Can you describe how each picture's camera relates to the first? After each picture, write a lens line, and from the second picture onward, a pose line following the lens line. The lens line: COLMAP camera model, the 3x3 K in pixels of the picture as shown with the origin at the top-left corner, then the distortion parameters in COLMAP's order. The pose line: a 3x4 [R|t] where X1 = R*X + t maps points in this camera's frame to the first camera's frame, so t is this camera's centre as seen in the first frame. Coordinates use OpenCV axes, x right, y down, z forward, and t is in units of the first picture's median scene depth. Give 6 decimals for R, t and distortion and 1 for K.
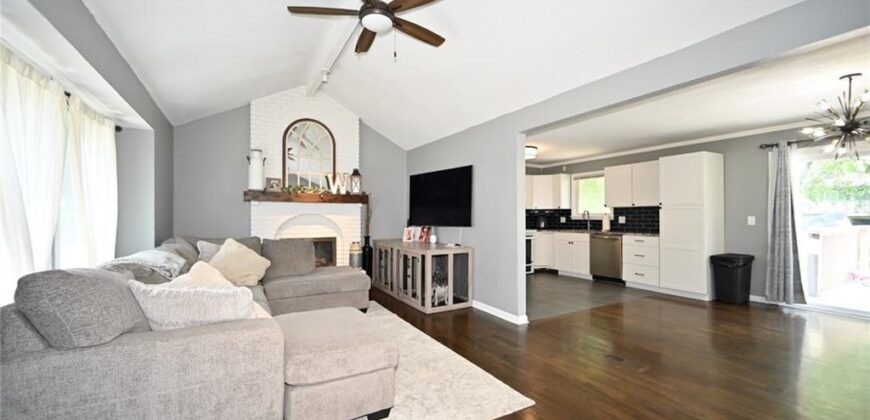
lens RADIAL K [[346.5, 0, 436.6], [0, 346.5, 213.1], [0, 0, 1]] dist [-0.000745, -0.000006]
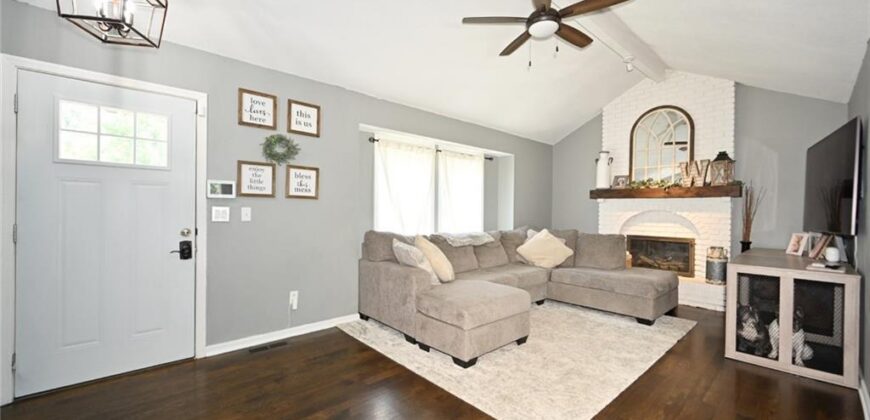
lens RADIAL K [[346.5, 0, 435.8], [0, 346.5, 212.3], [0, 0, 1]] dist [-0.000745, -0.000006]
pose [[0.210150, 0.008860, -0.977629, 0.425679], [-0.001296, 0.999961, 0.008784, -0.000044], [0.977668, -0.000579, 0.210153, 0.244644]]
